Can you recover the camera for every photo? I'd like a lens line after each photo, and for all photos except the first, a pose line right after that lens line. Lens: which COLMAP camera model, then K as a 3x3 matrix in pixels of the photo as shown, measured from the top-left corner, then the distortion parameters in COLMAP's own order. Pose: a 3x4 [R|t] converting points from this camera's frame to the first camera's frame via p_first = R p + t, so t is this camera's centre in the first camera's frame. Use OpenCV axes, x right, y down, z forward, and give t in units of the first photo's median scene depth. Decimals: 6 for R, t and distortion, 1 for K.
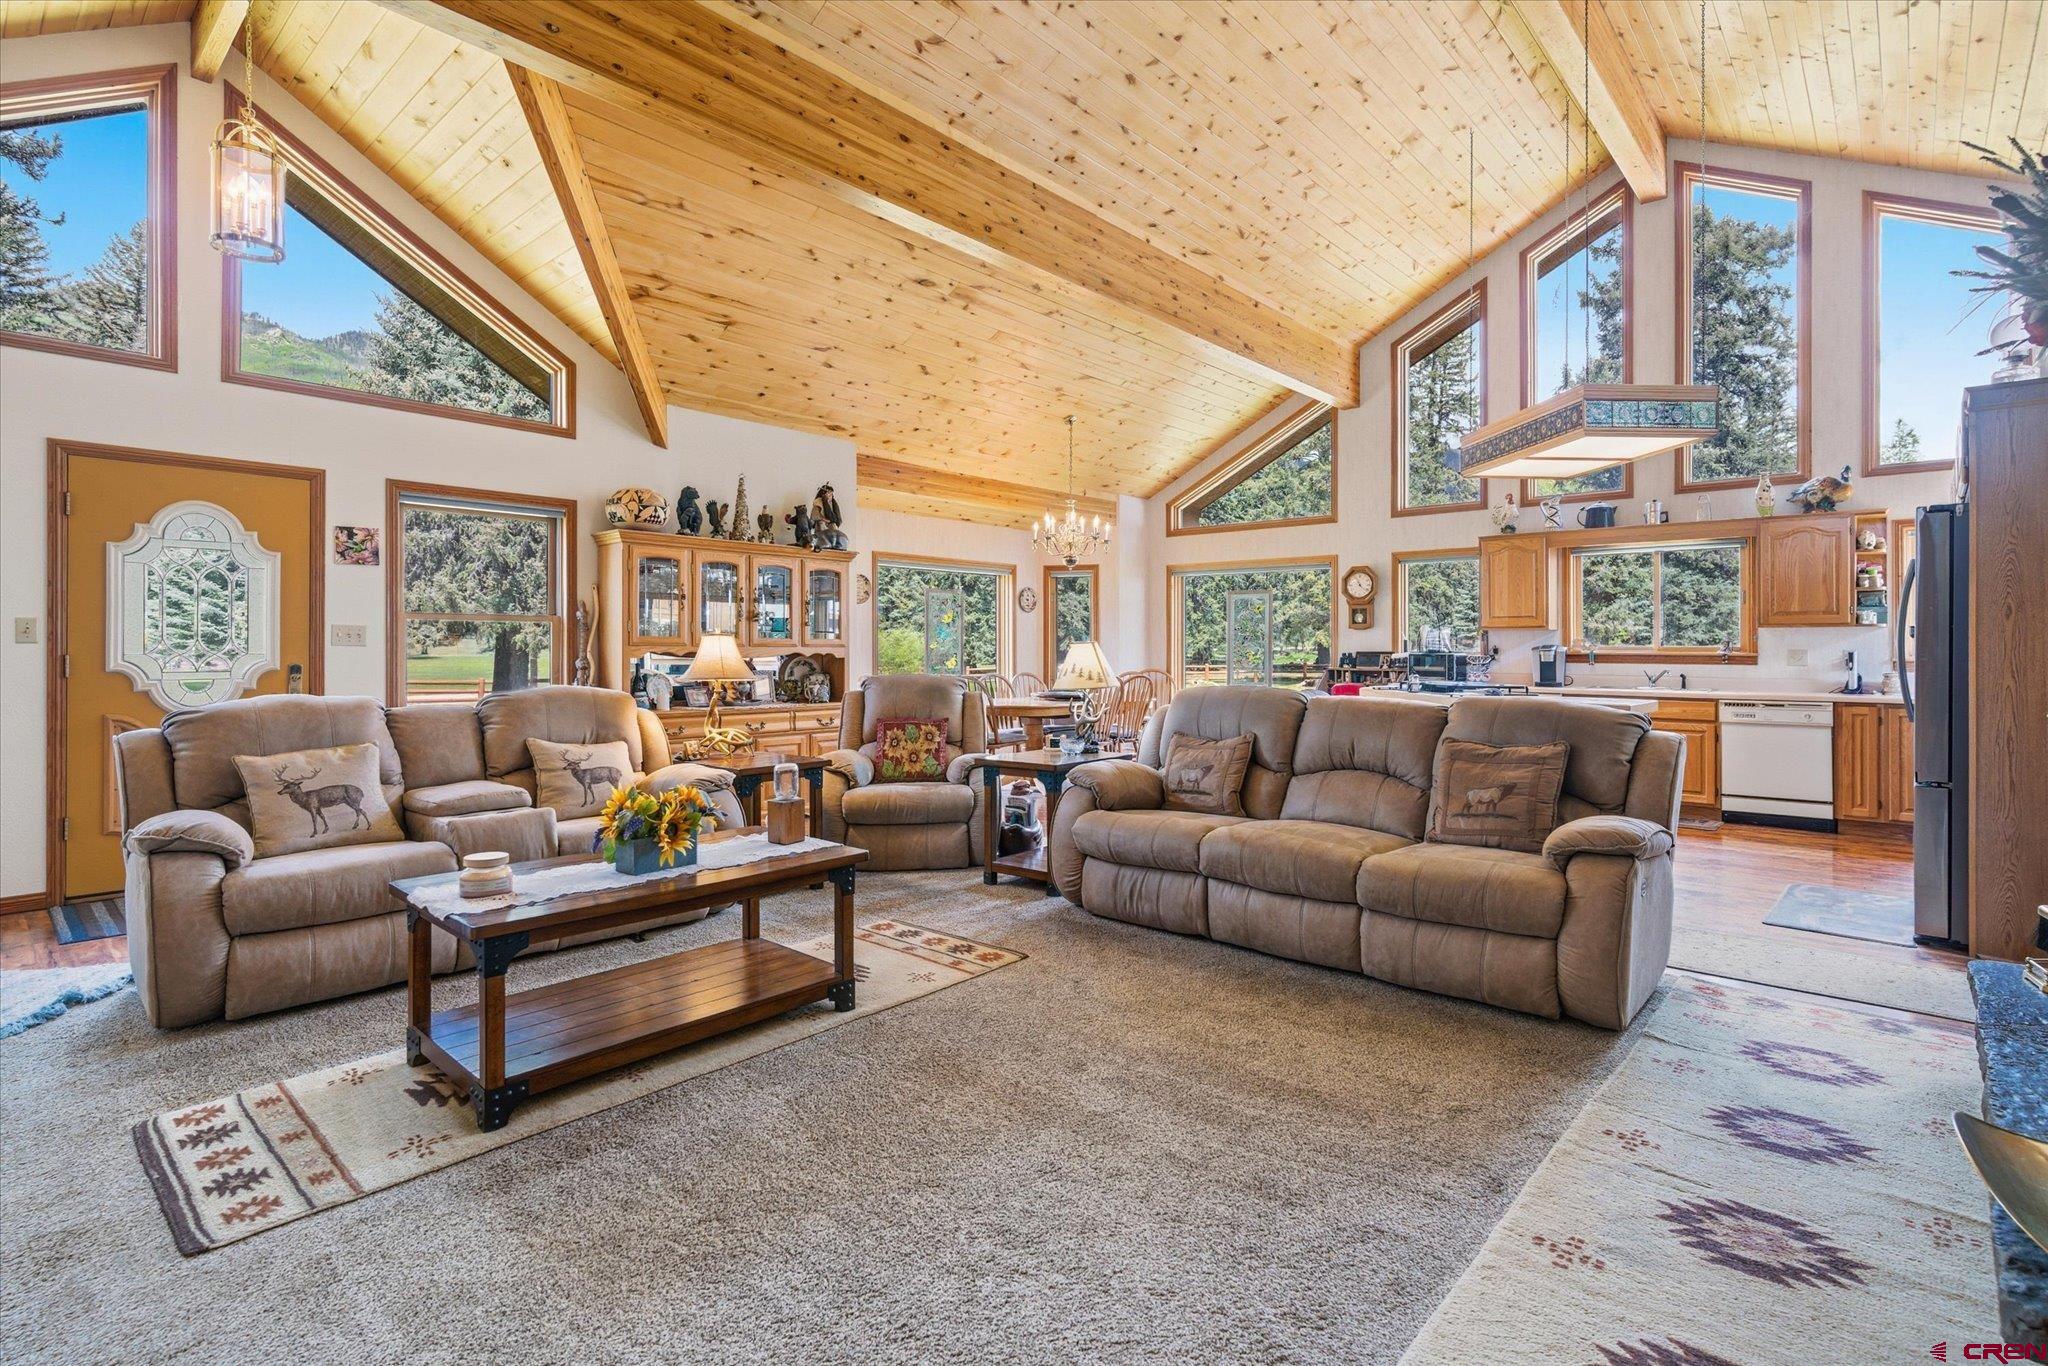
lens RADIAL K [[987.4, 0, 1026.8], [0, 987.4, 643.1], [0, 0, 1]] dist [-0.004293, -0.001089]
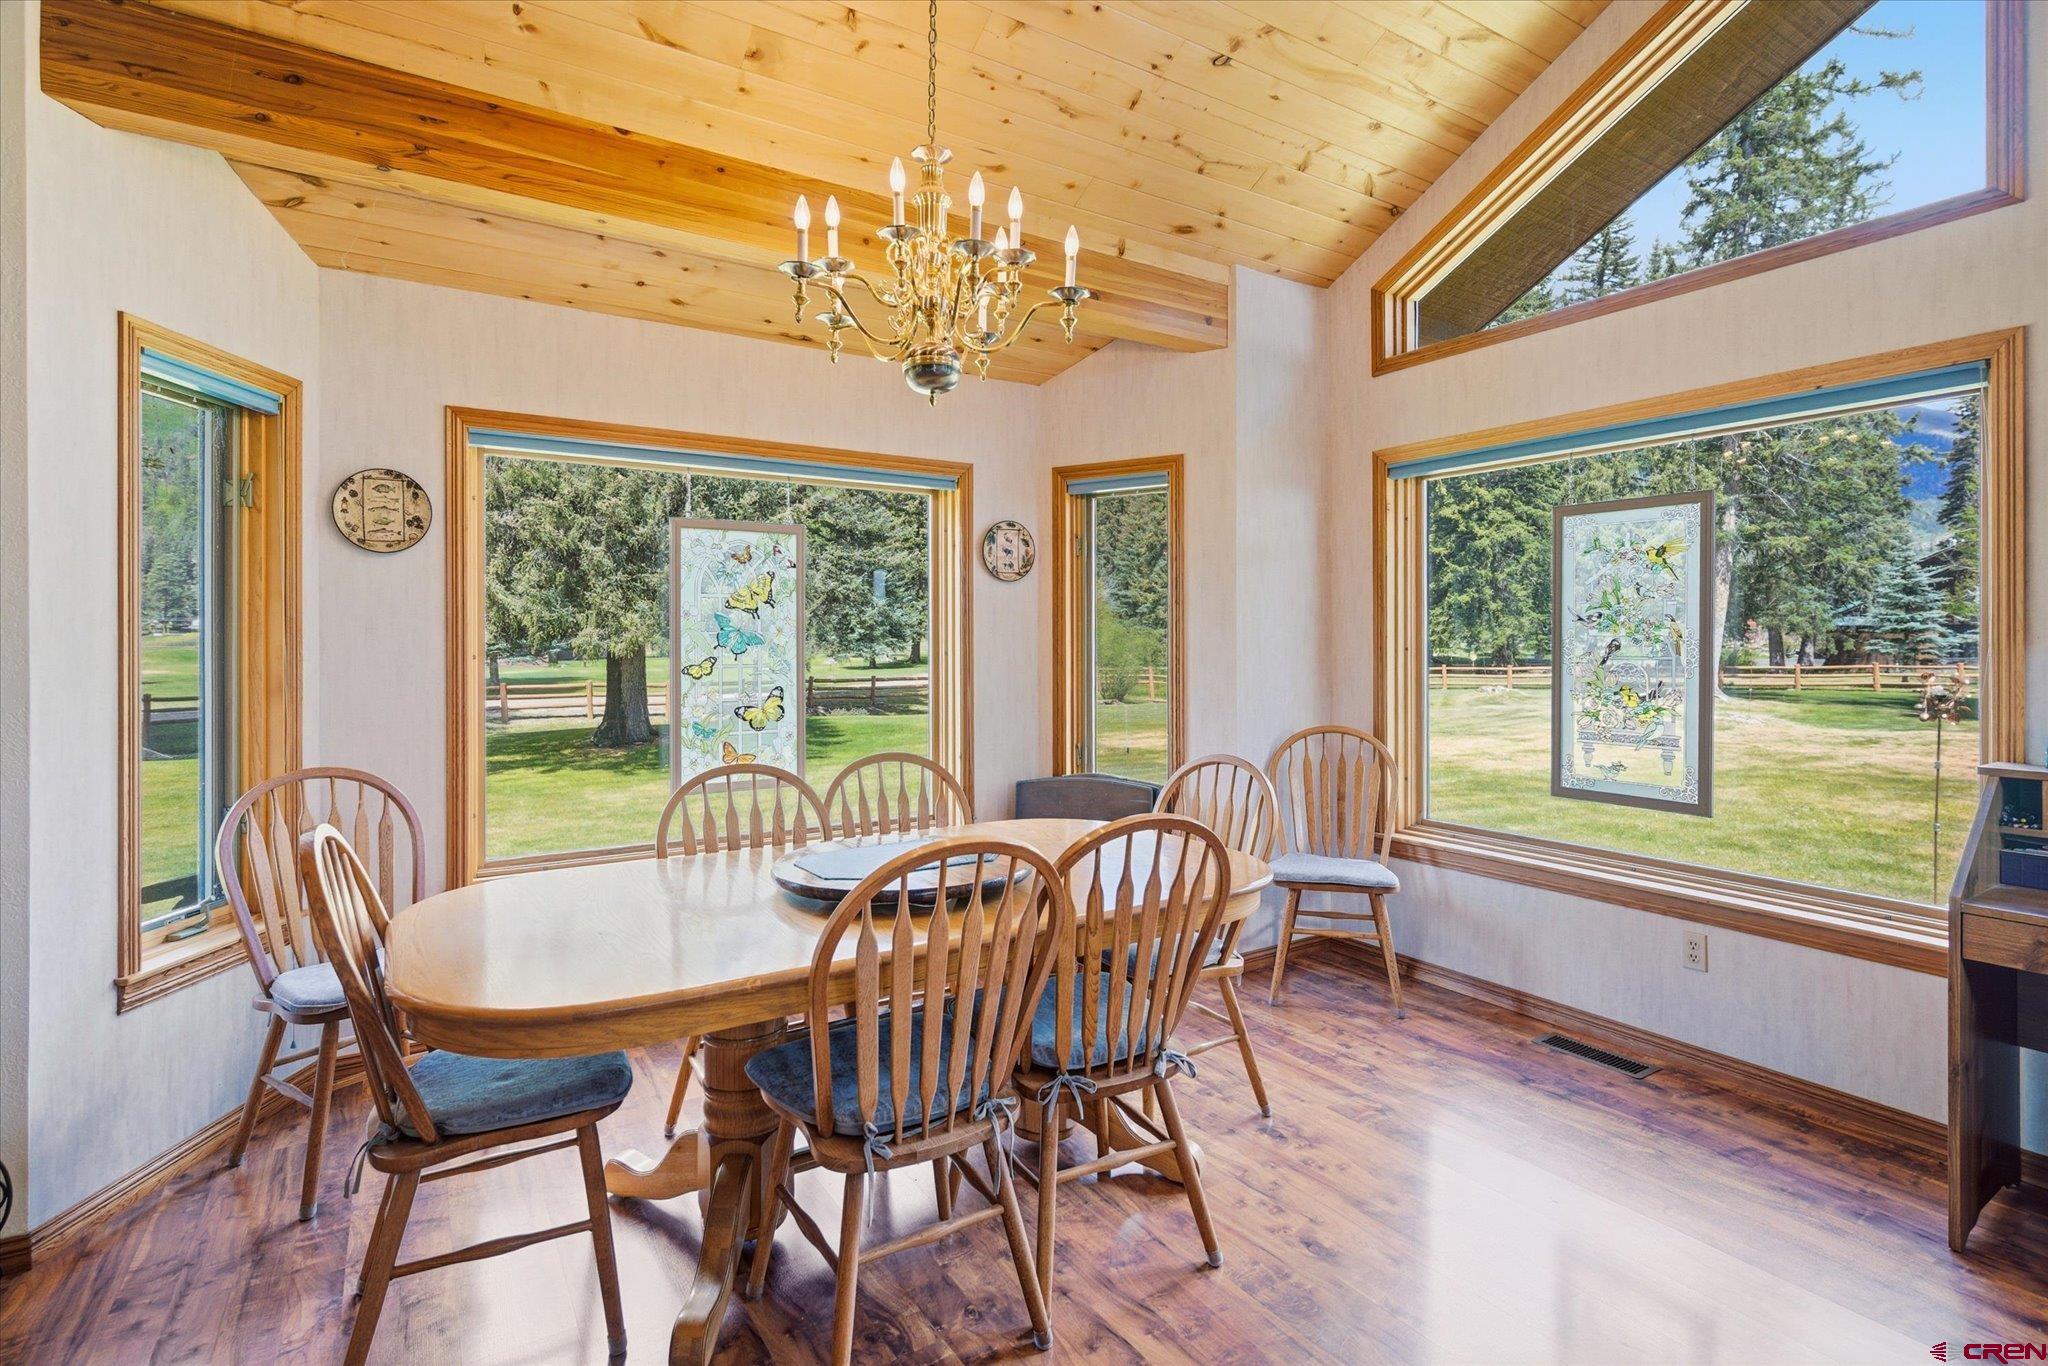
lens RADIAL K [[987.4, 0, 1026.8], [0, 987.4, 643.1], [0, 0, 1]] dist [-0.004293, -0.001089]
pose [[0.961951, -0.002833, -0.273207, 0.158501], [0.004043, 0.999984, 0.003866, -0.010065], [0.273191, -0.004823, 0.961948, 0.813367]]
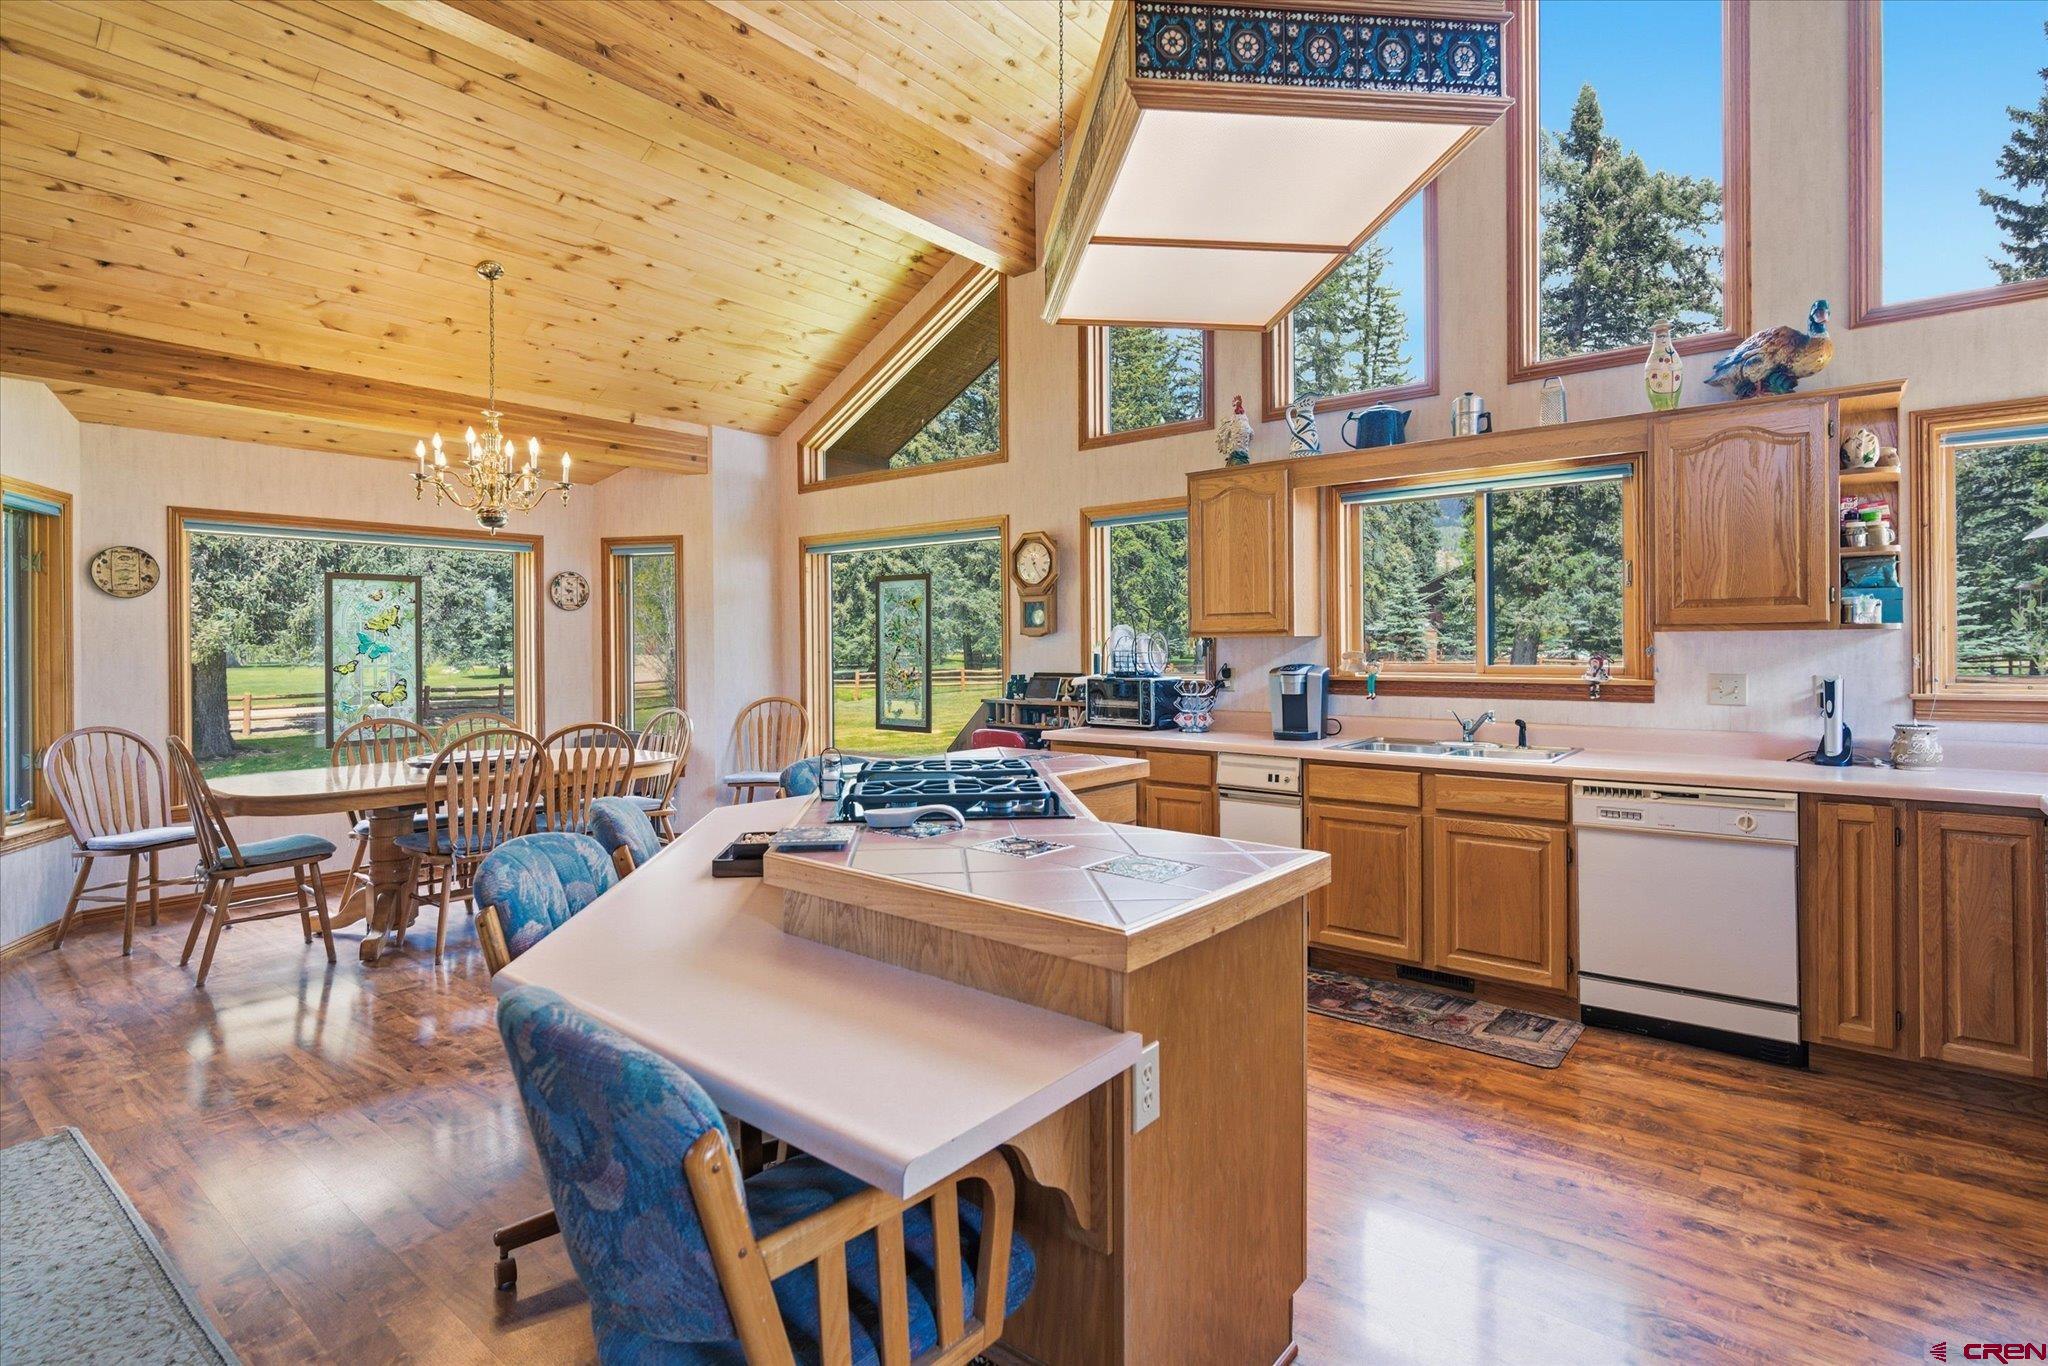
lens RADIAL K [[1007.1, 0, 1038.6], [0, 1007.1, 645.0], [0, 0, 1]] dist [-0.003979, -0.000403]
pose [[0.998429, -0.008925, 0.055309, 0.355237], [0.008725, 0.999954, 0.003862, -0.012230], [-0.055341, -0.003373, 0.998462, 0.445707]]
